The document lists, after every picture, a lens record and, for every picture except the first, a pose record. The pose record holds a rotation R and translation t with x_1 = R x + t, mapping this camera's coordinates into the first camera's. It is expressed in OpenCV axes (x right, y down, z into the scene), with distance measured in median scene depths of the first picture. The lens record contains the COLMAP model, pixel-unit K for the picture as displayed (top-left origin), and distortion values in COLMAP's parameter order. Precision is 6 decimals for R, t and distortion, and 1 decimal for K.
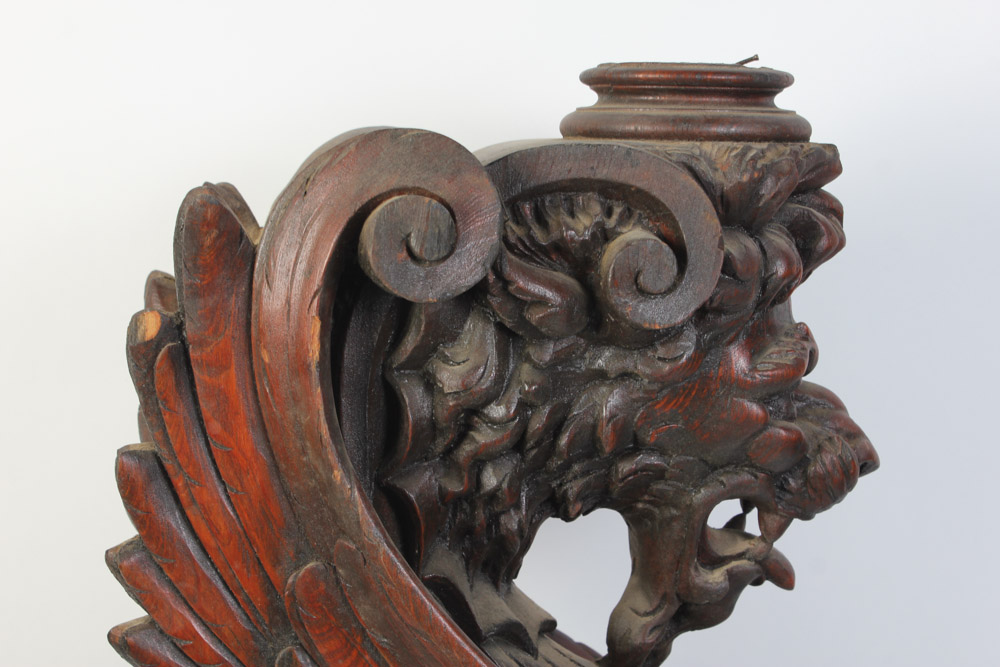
lens RADIAL K [[2078.2, 0, 499.2], [0, 2078.2, 331.6], [0, 0, 1]] dist [0.028052, 0.000000]
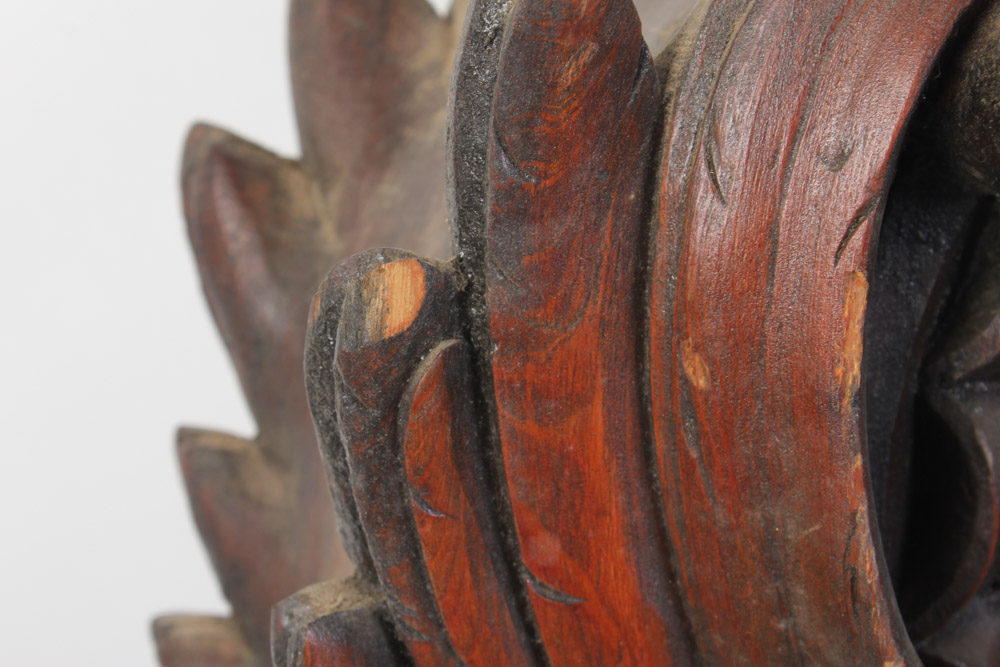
lens RADIAL K [[2394.6, 0, 500.3], [0, 2394.6, 334.1], [0, 0, 1]] dist [0.073767, 0.000000]
pose [[0.986959, -0.022766, 0.159354, -0.217967], [0.008726, 0.996060, 0.088254, -0.034389], [-0.160735, -0.085713, 0.983269, 0.567078]]
